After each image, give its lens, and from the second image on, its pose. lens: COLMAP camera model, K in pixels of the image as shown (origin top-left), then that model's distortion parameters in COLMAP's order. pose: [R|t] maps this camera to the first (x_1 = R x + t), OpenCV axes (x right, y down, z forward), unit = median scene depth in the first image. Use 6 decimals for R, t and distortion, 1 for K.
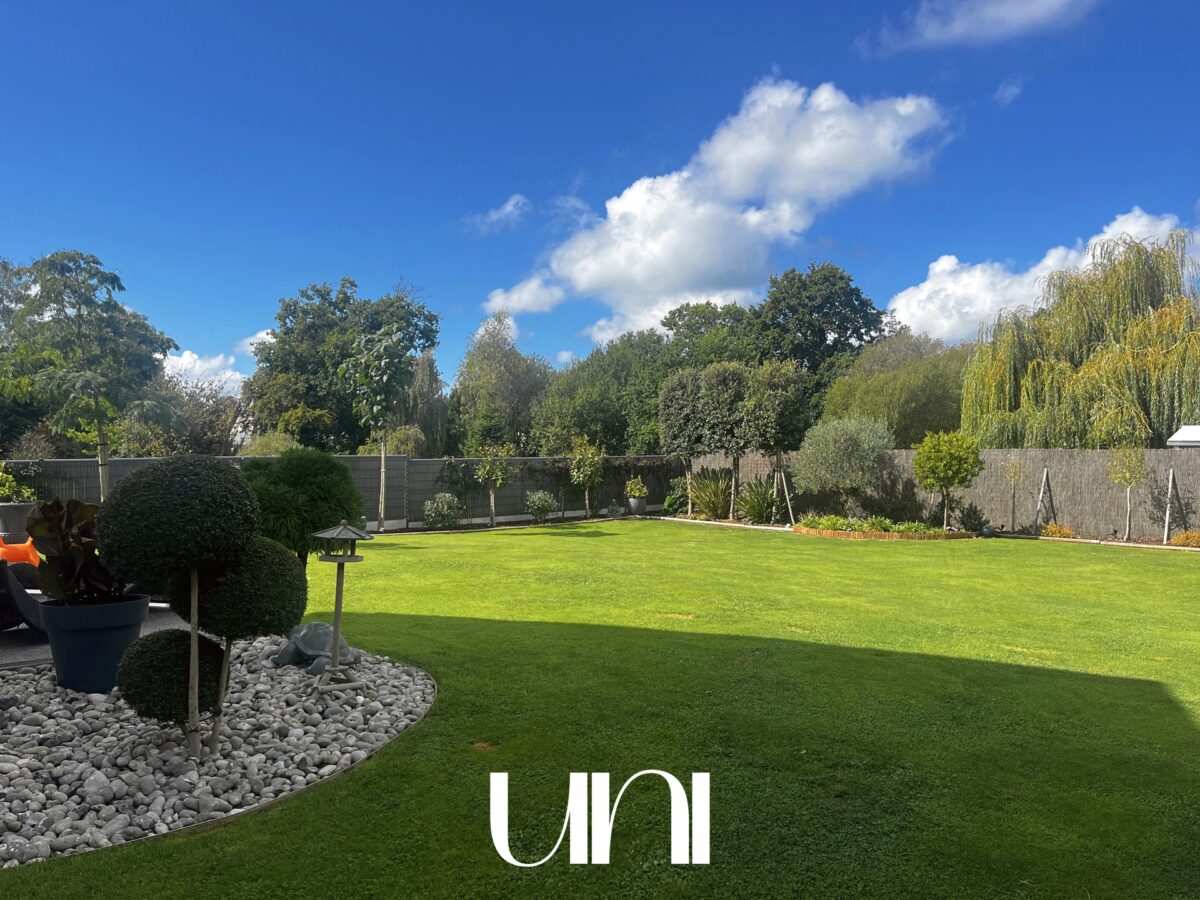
lens RADIAL K [[921.4, 0, 597.5], [0, 921.4, 442.6], [0, 0, 1]] dist [0.043865, -0.039860]
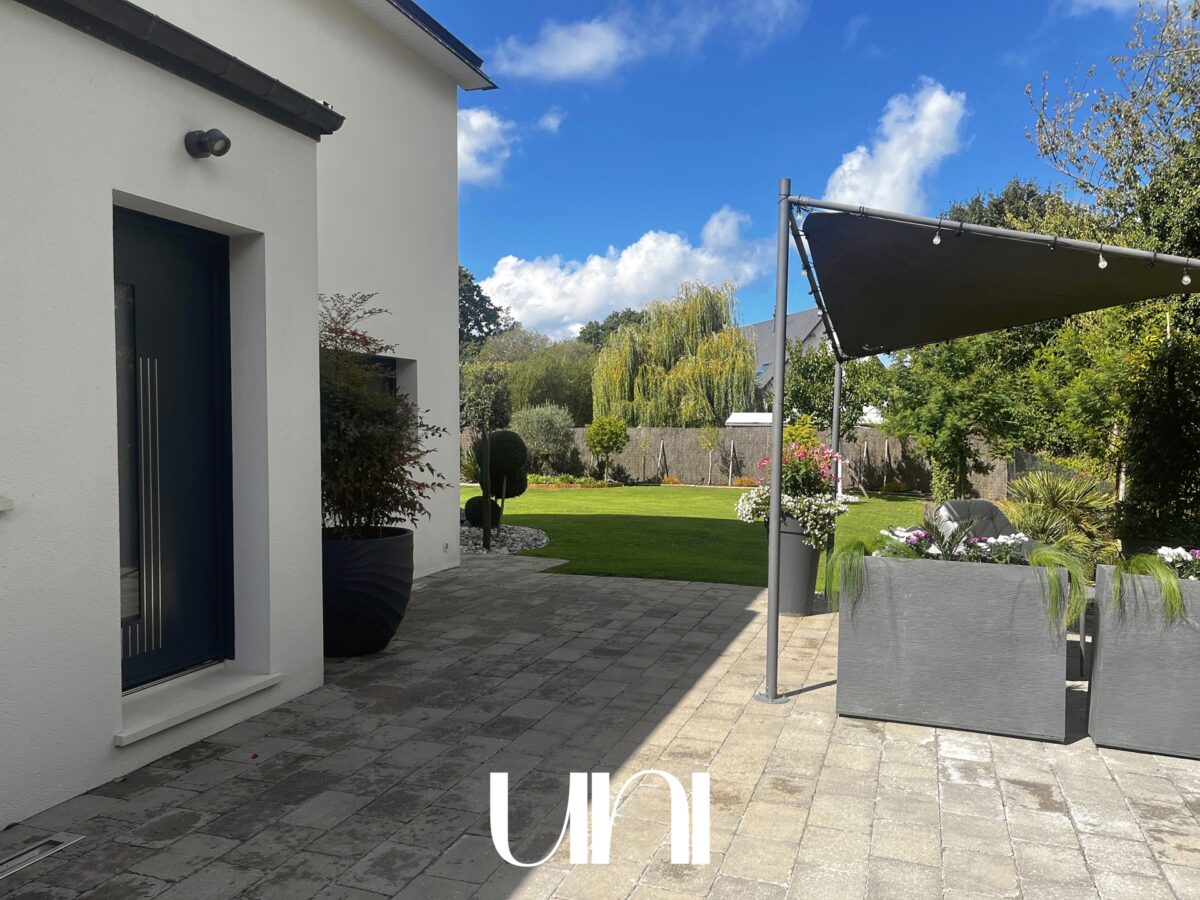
lens RADIAL K [[921.4, 0, 599.7], [0, 921.4, 455.2], [0, 0, 1]] dist [0.043865, -0.039860]
pose [[0.899389, -0.010179, 0.437031, -0.229753], [-0.006812, 0.999281, 0.037294, -0.003104], [-0.437097, -0.036519, 0.898673, -0.269627]]
